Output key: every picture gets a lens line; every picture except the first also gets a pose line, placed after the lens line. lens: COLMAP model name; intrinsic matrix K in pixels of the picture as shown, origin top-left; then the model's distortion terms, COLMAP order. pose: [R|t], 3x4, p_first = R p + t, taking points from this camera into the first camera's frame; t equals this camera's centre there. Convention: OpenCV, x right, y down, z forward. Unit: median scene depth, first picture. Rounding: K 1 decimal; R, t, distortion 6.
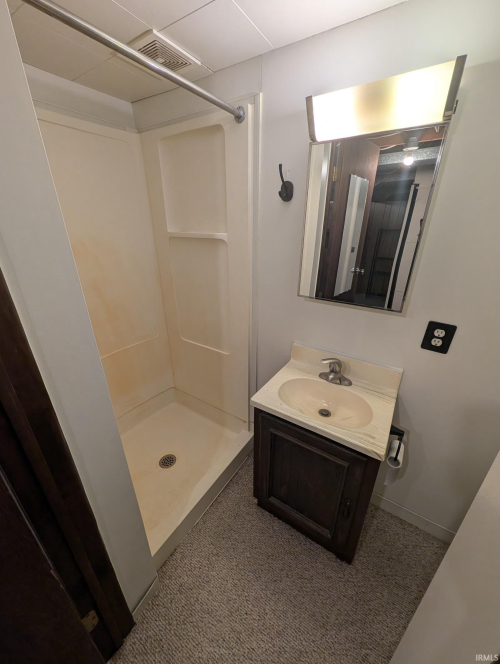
lens RADIAL K [[255.7, 0, 250.0], [0, 255.7, 332.0], [0, 0, 1]] dist [0.000166, -0.000032]
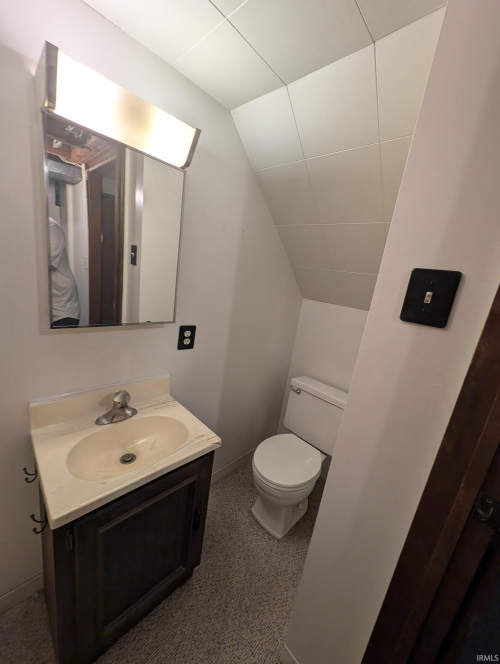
lens RADIAL K [[255.7, 0, 250.0], [0, 255.7, 332.0], [0, 0, 1]] dist [0.000166, -0.000032]
pose [[0.201199, -0.204515, 0.957963, -0.364676], [0.259772, 0.954086, 0.149128, -0.102478], [-0.944477, 0.218847, 0.245088, 0.365522]]
